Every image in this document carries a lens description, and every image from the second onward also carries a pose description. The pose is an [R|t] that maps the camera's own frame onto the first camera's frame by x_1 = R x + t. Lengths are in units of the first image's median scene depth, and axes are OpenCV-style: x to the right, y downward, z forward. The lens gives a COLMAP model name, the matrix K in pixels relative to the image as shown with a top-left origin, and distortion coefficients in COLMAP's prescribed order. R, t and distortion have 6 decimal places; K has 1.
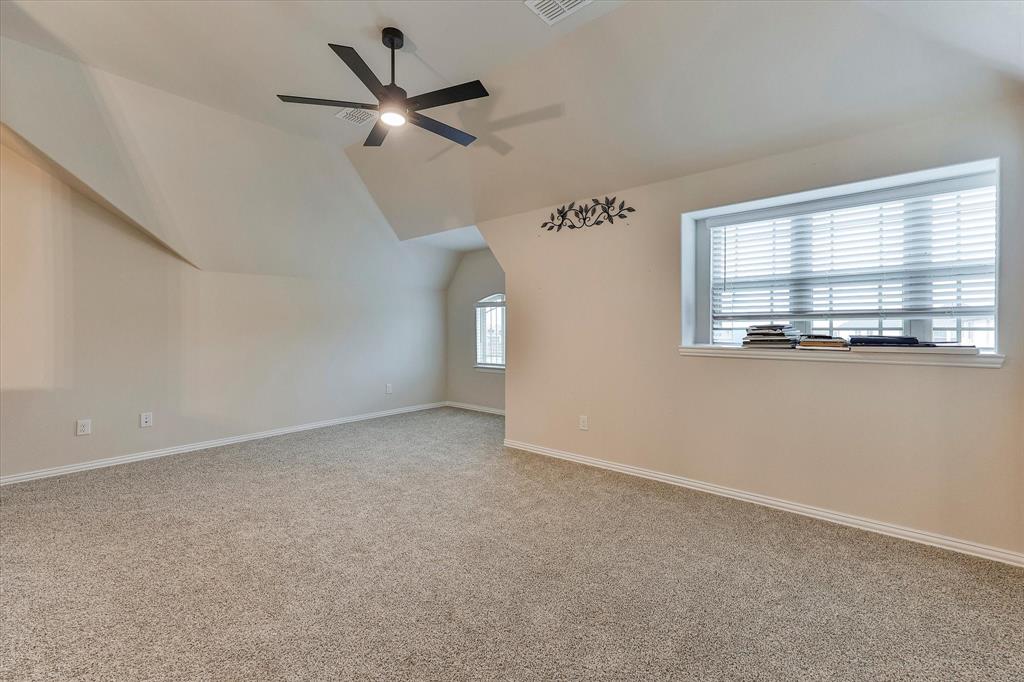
lens RADIAL K [[441.4, 0, 511.8], [0, 441.4, 340.0], [0, 0, 1]] dist [0.013821, -0.000008]
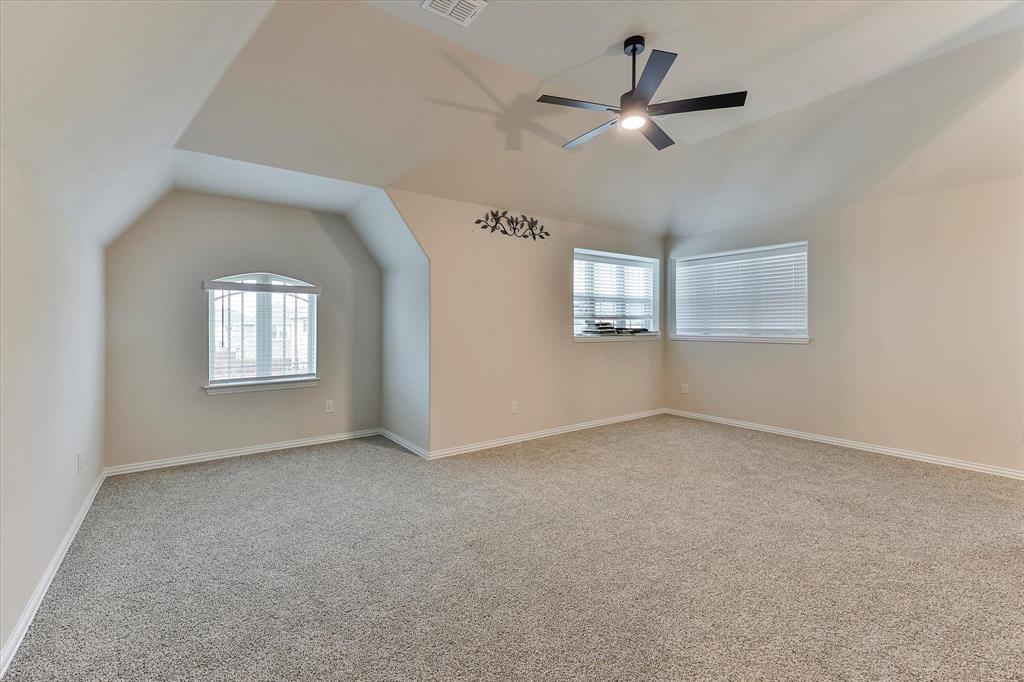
lens RADIAL K [[441.4, 0, 511.0], [0, 441.4, 330.2], [0, 0, 1]] dist [0.013821, -0.000008]
pose [[0.222050, -0.010172, 0.974982, -0.977304], [0.026099, 0.999649, 0.004485, -0.016386], [-0.974686, 0.024450, 0.222238, 0.772571]]
